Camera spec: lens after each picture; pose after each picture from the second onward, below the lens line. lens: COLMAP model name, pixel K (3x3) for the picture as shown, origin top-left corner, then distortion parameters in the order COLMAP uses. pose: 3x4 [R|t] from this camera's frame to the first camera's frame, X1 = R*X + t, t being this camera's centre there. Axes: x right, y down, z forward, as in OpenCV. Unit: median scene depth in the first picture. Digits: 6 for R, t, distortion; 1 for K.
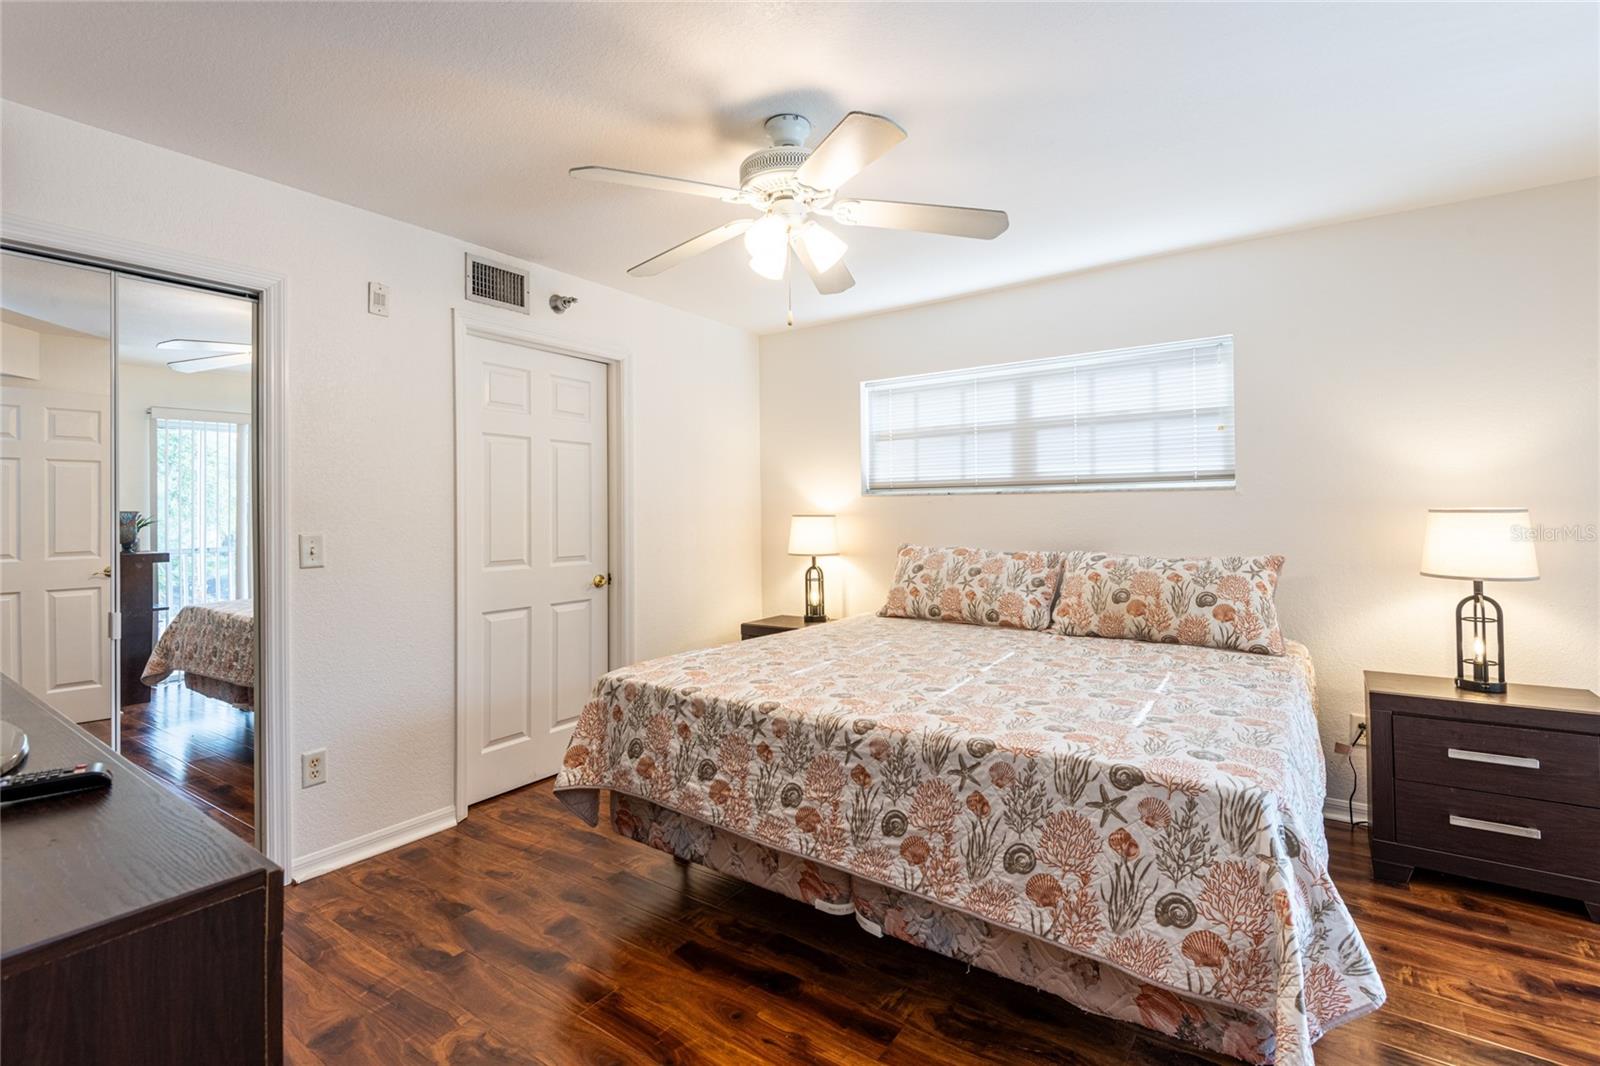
lens RADIAL K [[739.8, 0, 800.6], [0, 739.8, 507.0], [0, 0, 1]] dist [0.025088, -0.014140]
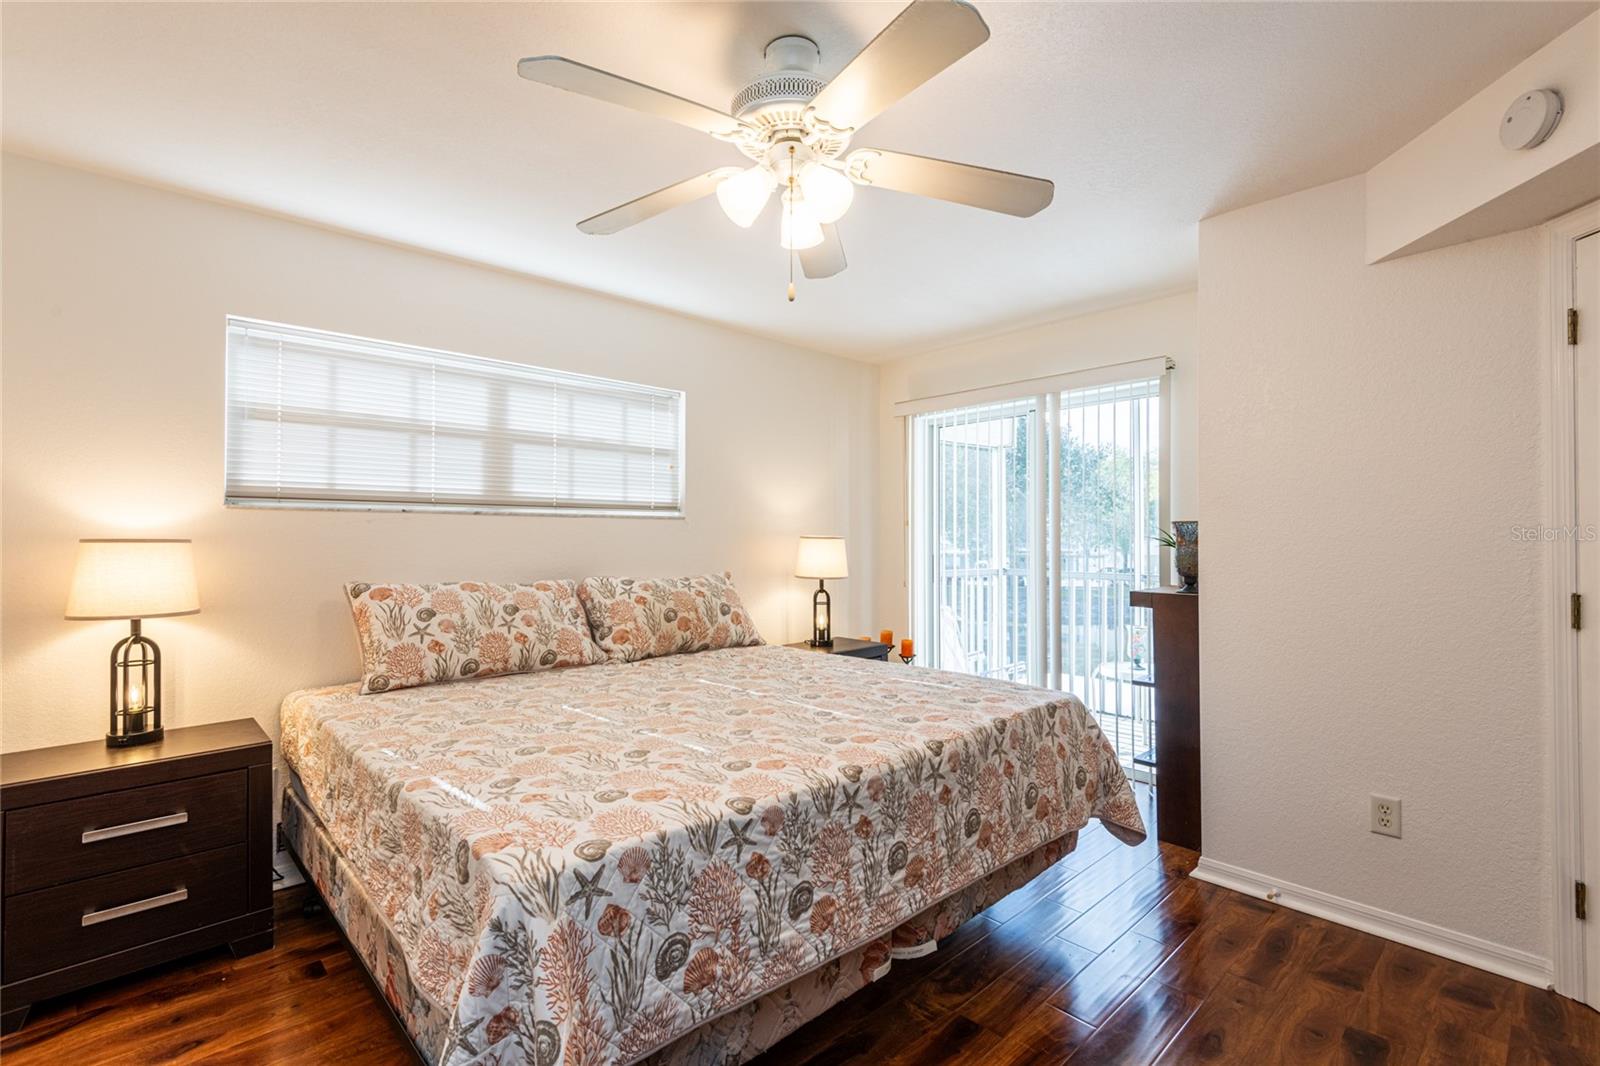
lens RADIAL K [[739.8, 0, 793.6], [0, 739.8, 526.5], [0, 0, 1]] dist [0.025088, -0.014140]
pose [[0.182874, 0.022400, 0.982881, -0.647565], [-0.009824, 0.999732, -0.020956, 0.013308], [-0.983087, -0.005824, 0.183045, 0.688957]]
